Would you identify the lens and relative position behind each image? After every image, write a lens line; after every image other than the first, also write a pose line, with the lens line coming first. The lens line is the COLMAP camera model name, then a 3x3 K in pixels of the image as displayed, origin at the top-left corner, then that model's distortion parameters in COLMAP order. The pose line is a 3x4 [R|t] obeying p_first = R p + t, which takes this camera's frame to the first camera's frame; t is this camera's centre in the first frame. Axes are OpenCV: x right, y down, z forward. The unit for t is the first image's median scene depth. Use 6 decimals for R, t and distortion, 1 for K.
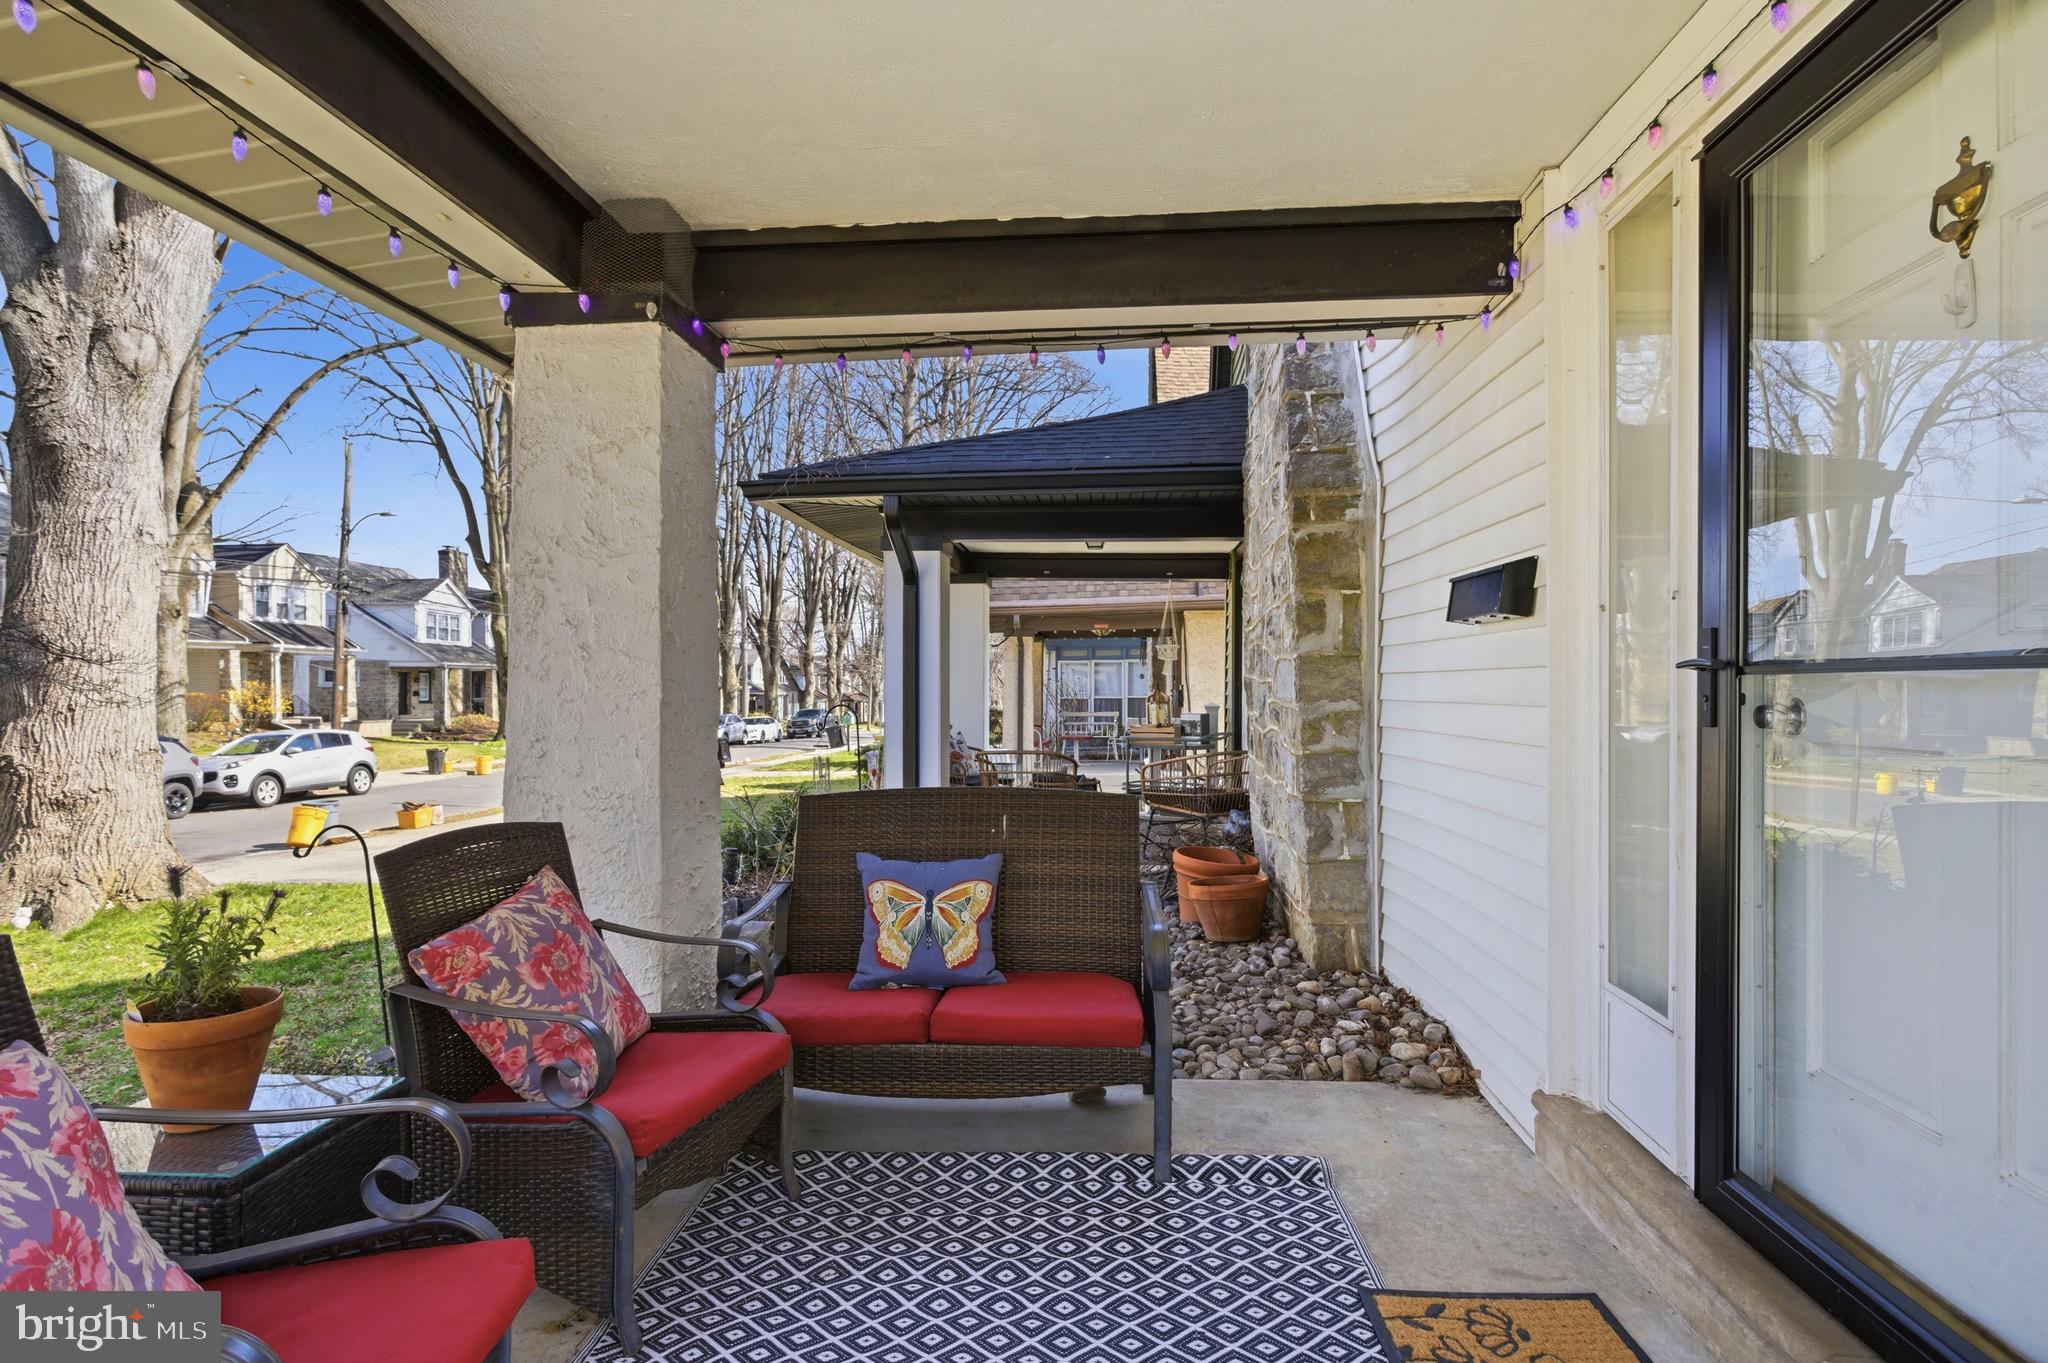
lens RADIAL K [[1019.7, 0, 1034.2], [0, 1019.7, 676.6], [0, 0, 1]] dist [-0.003476, -0.000445]
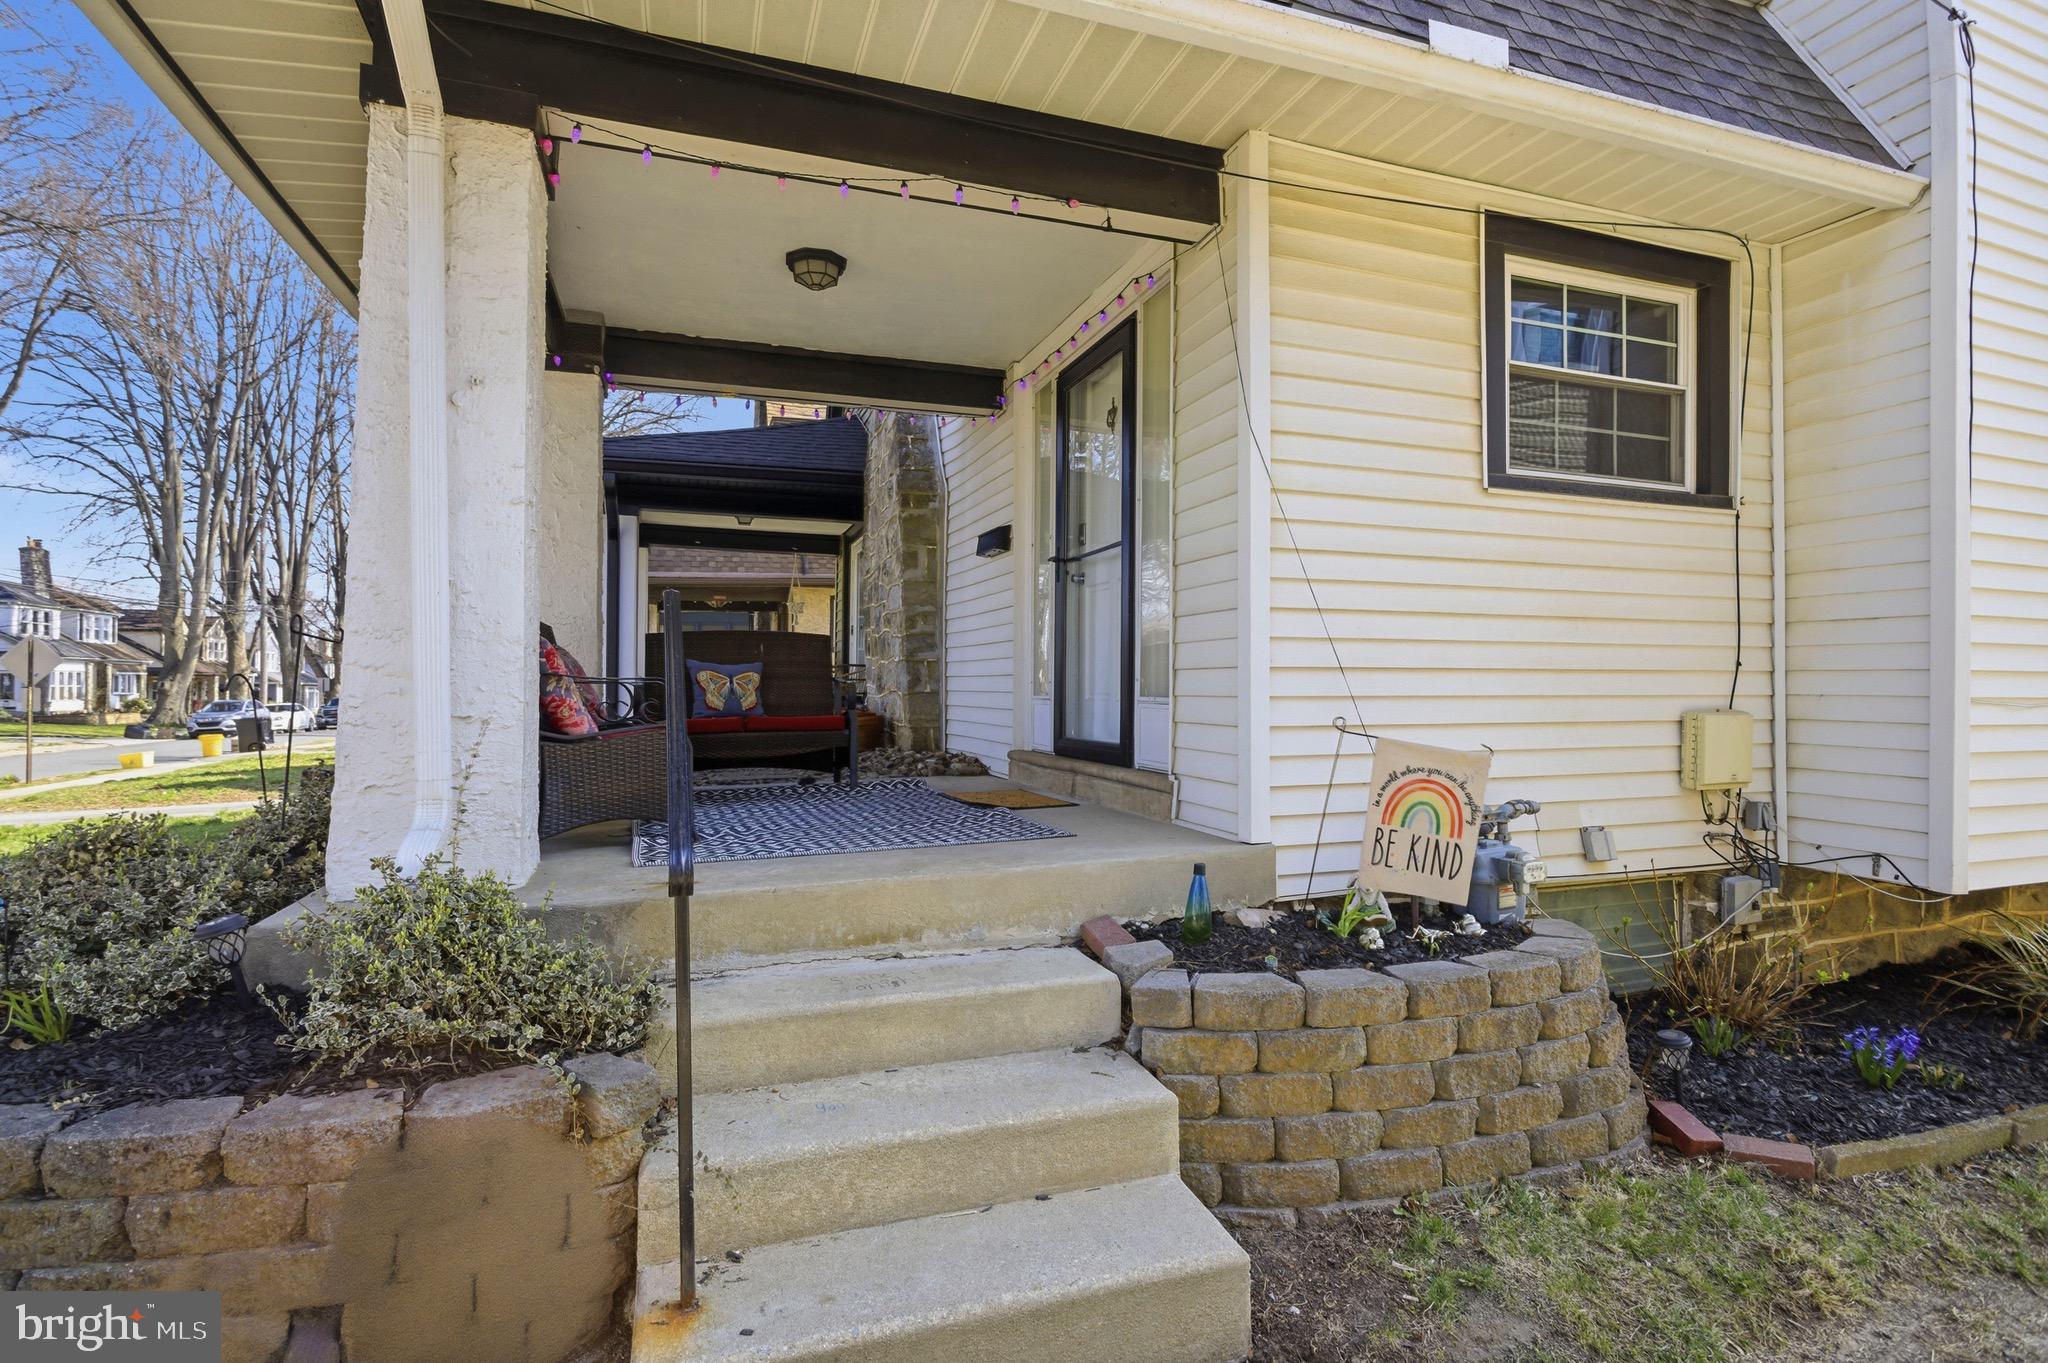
lens RADIAL K [[1019.7, 0, 1034.2], [0, 1019.7, 676.6], [0, 0, 1]] dist [-0.003476, -0.000445]
pose [[0.914745, 0.007162, 0.403969, -0.264260], [-0.005182, 0.999969, -0.005994, 0.161739], [-0.404000, 0.003390, 0.914753, -0.765707]]
